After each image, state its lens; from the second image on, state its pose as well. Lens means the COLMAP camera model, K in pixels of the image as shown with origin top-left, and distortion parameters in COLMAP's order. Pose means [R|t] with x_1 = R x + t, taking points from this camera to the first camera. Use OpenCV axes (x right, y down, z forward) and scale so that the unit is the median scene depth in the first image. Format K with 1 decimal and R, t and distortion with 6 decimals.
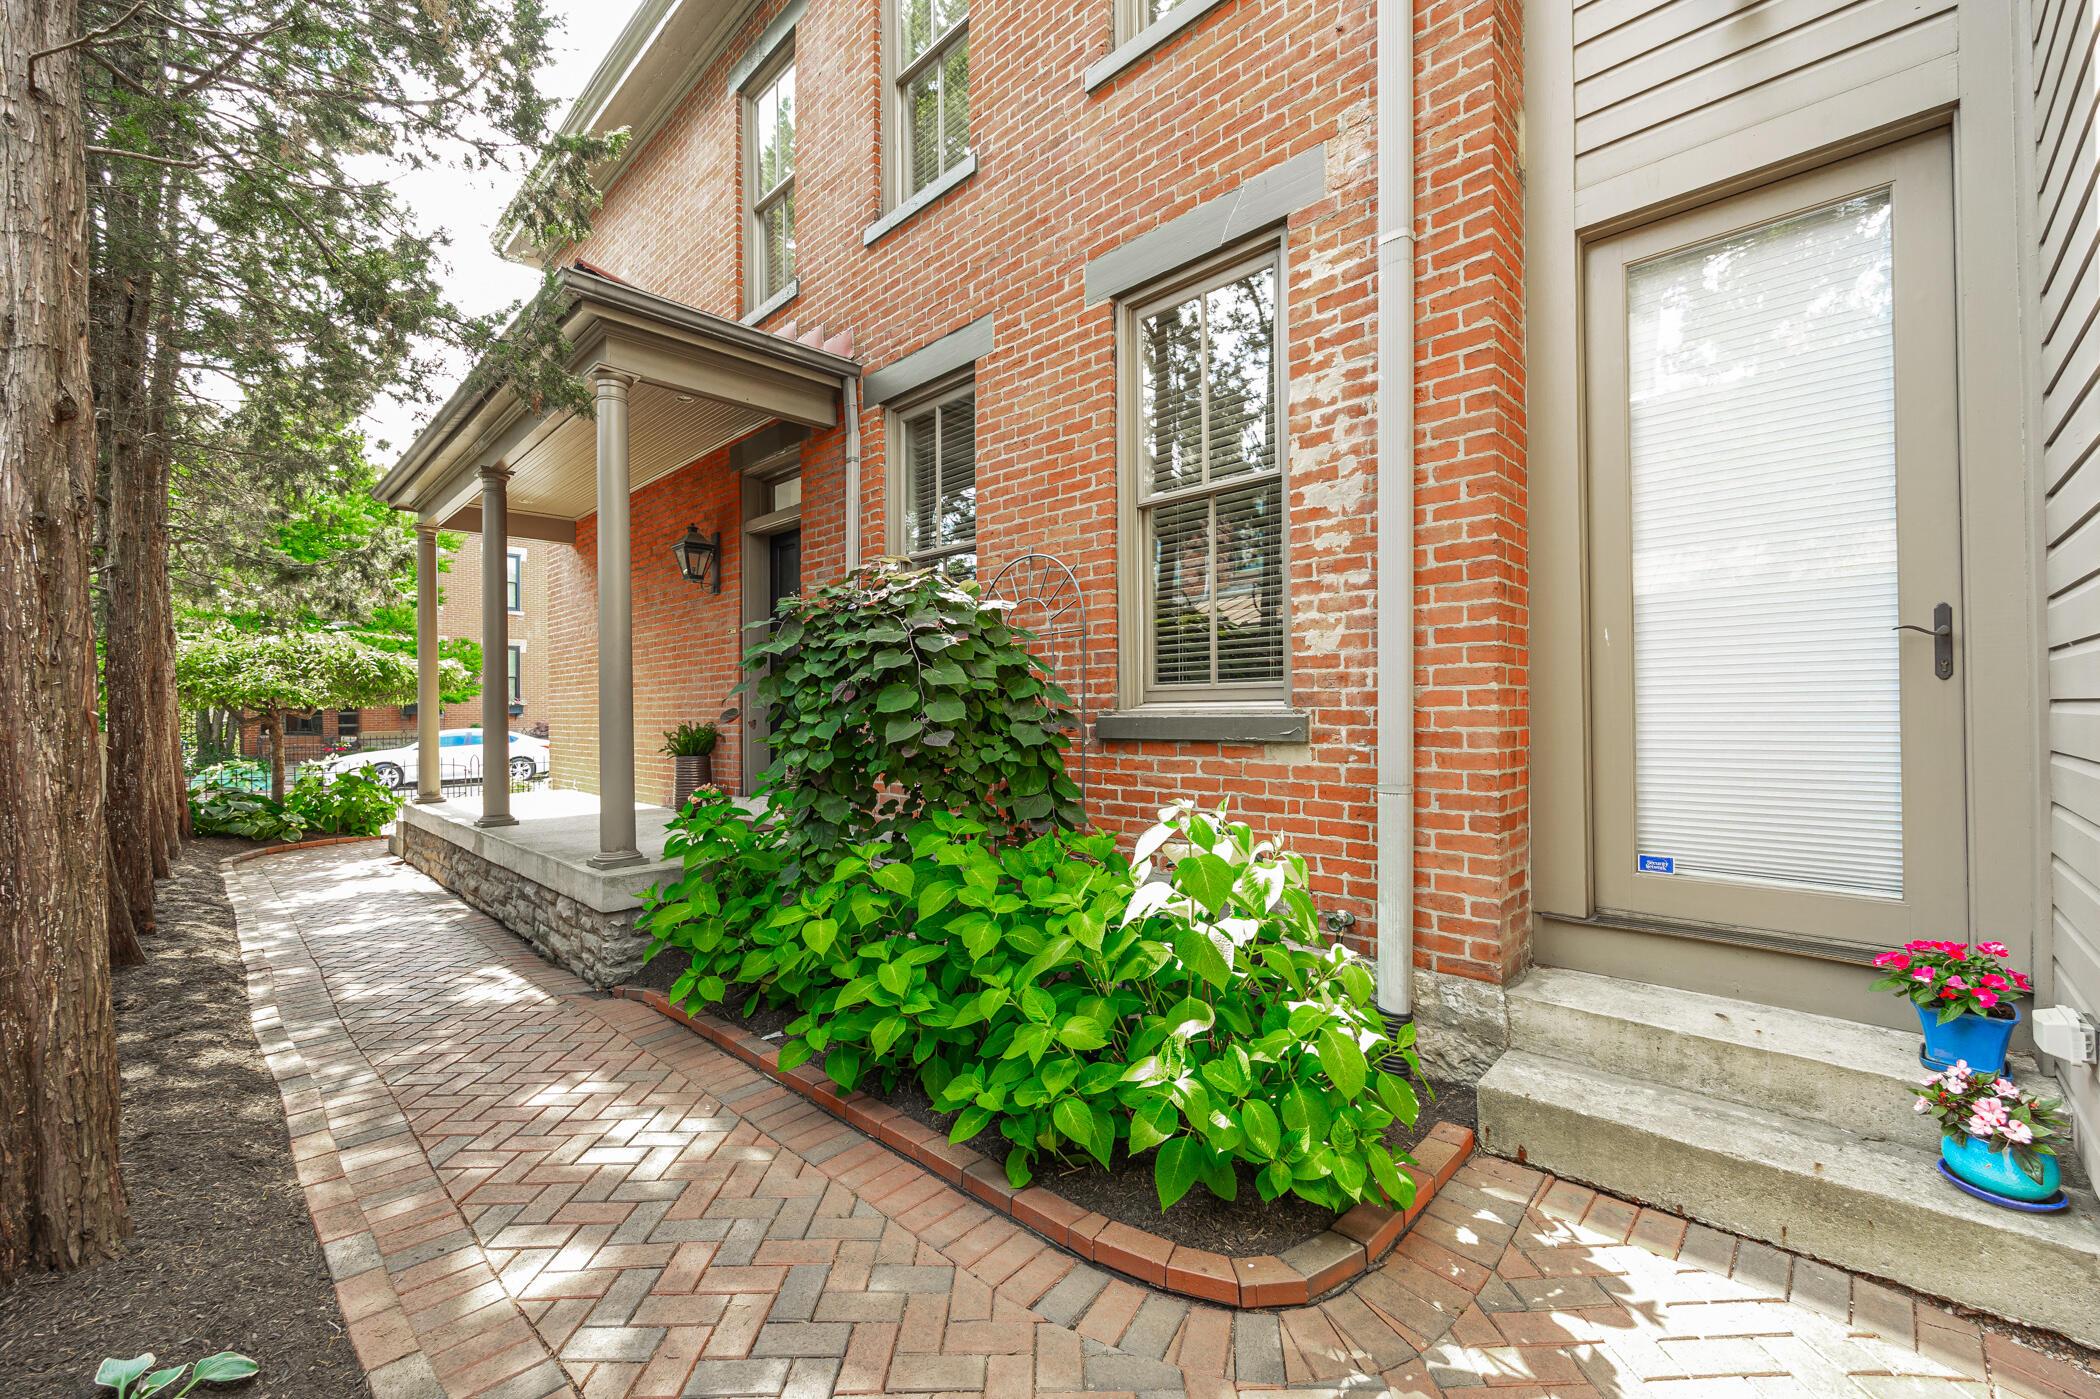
lens RADIAL K [[885.2, 0, 1049.5], [0, 885.2, 684.7], [0, 0, 1]] dist [0.000311, 0.000332]
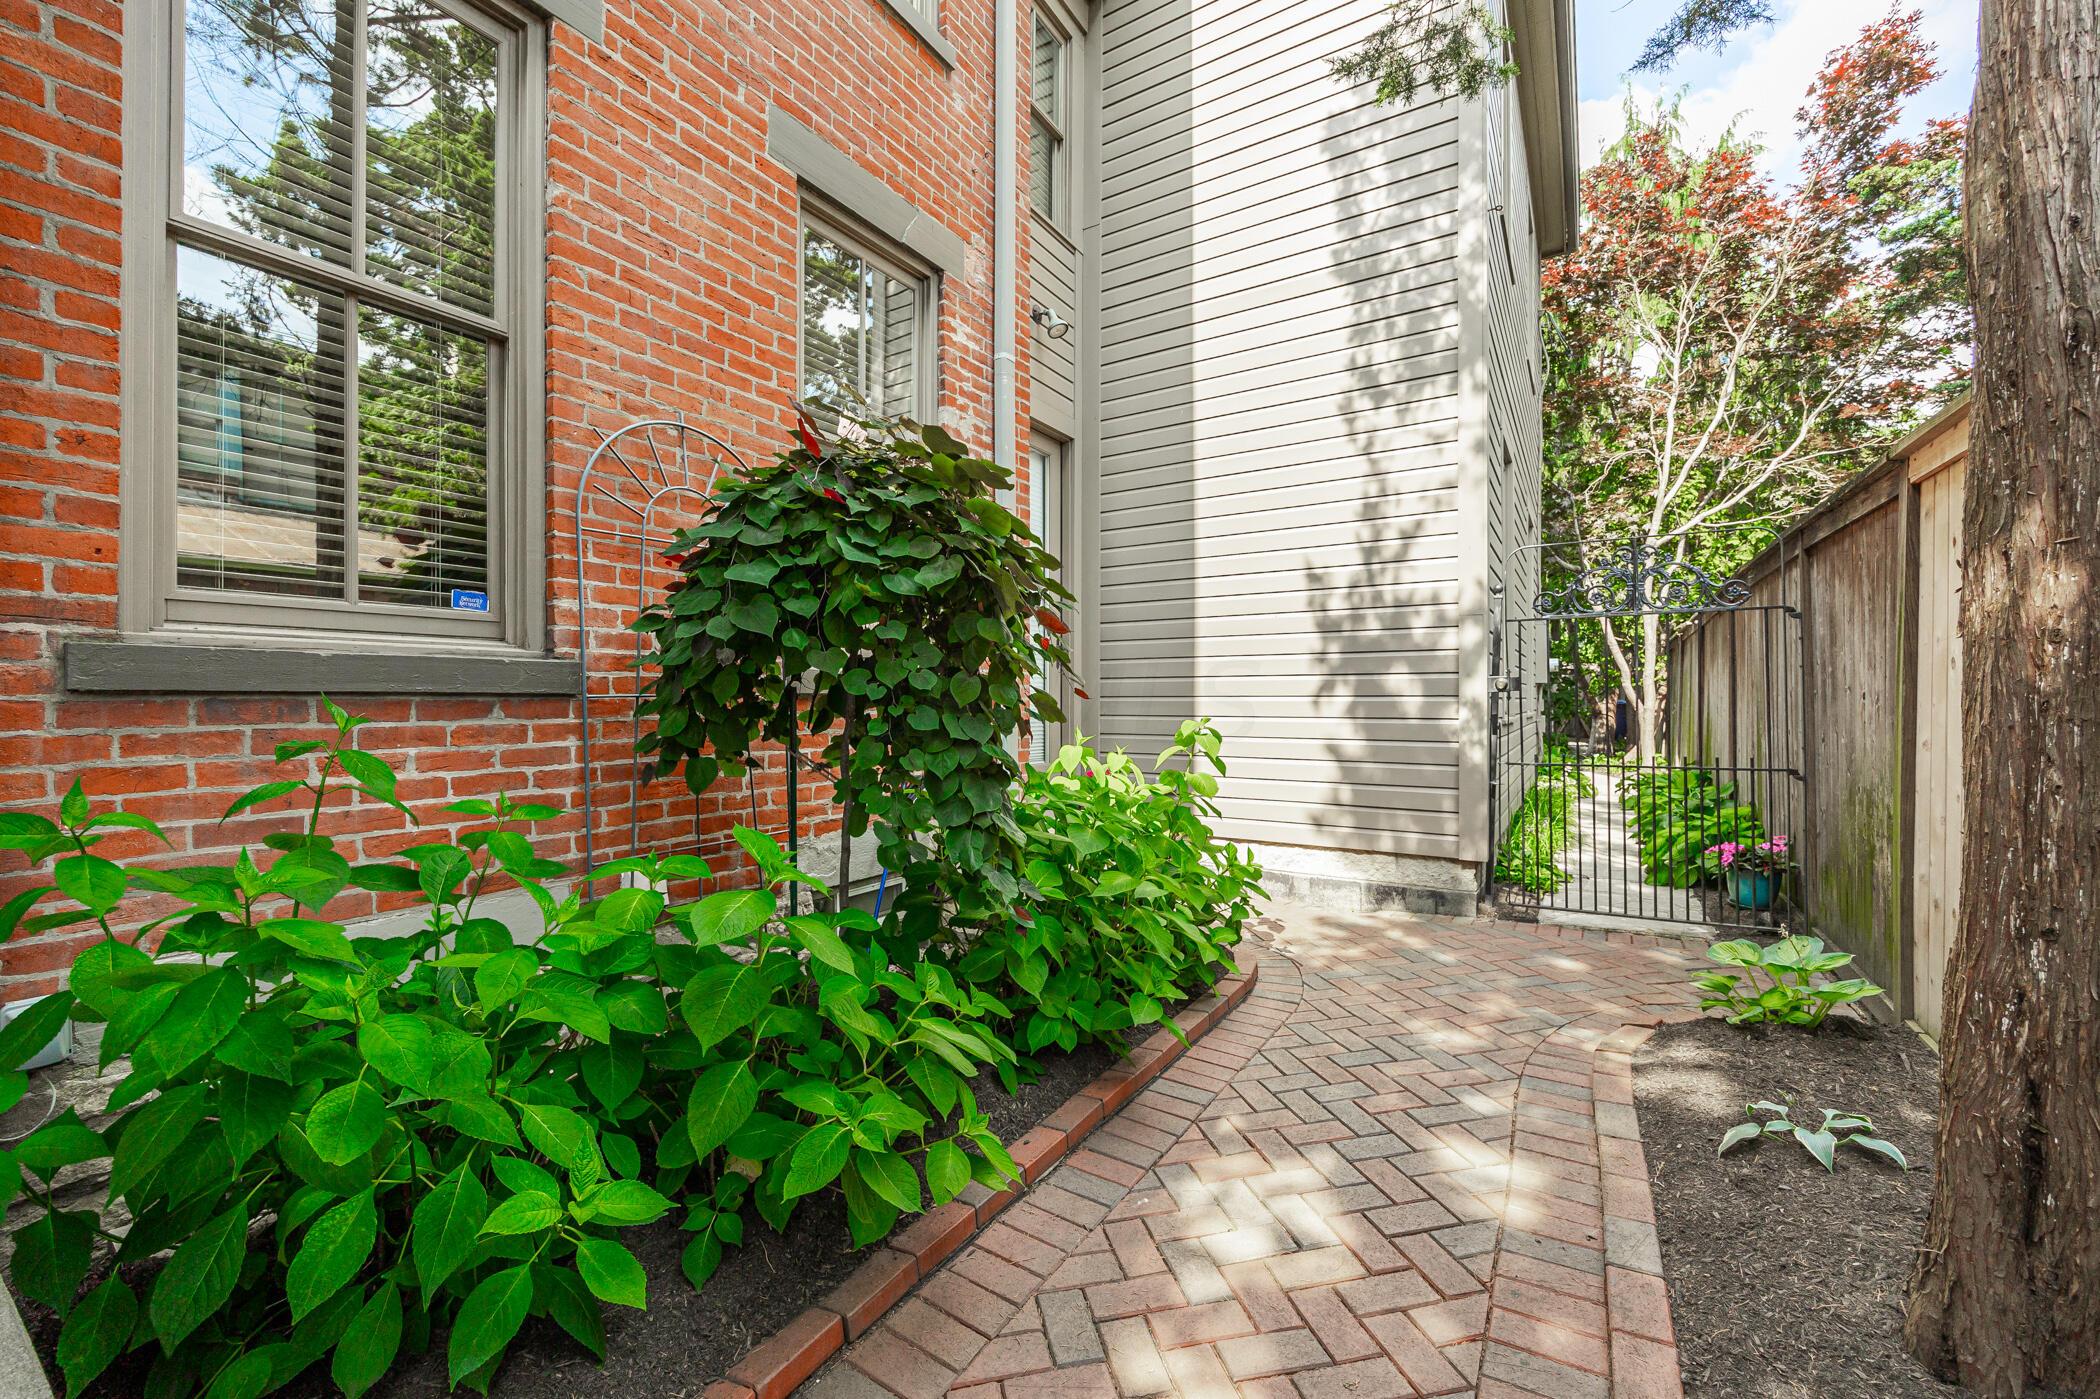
lens RADIAL K [[891.7, 0, 1050.0], [0, 891.7, 699.5], [0, 0, 1]] dist [-0.011218, -0.000101]
pose [[-0.244378, 0.012432, 0.969600, -0.804197], [-0.015331, 0.999743, -0.016683, 0.074785], [-0.969559, -0.018942, -0.244124, 0.959269]]
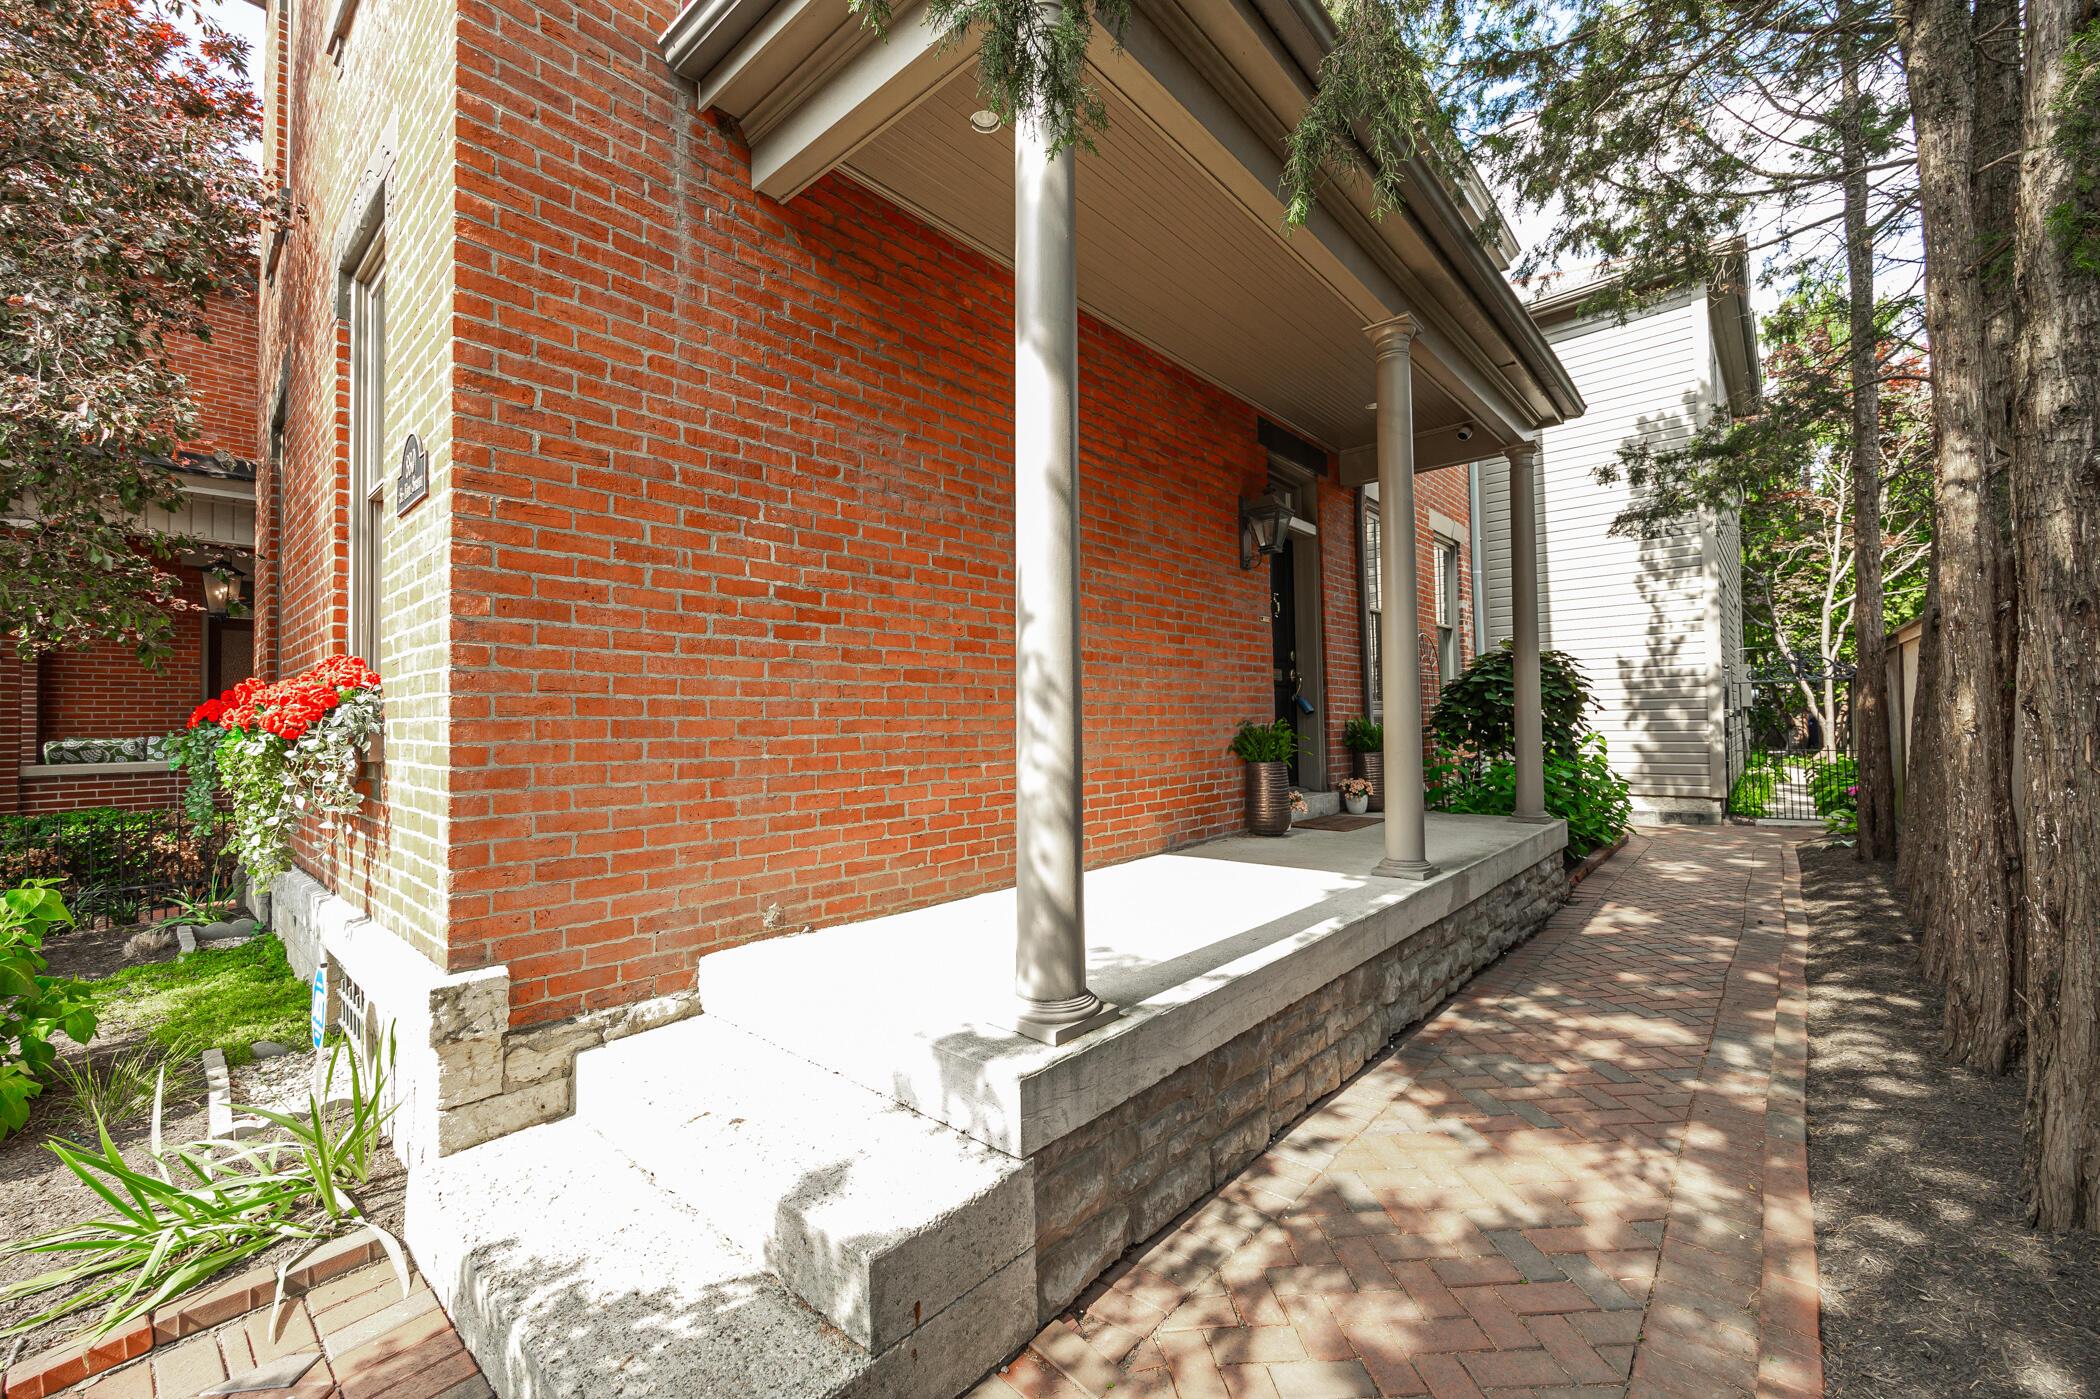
lens RADIAL K [[849.7, 0, 1049.7], [0, 849.7, 707.2], [0, 0, 1]] dist [-0.004609, -0.000230]
pose [[-0.073197, 0.039163, 0.996548, -1.956578], [0.003176, 0.999233, -0.039035, 0.094083], [-0.997312, 0.000308, -0.073265, 2.093073]]
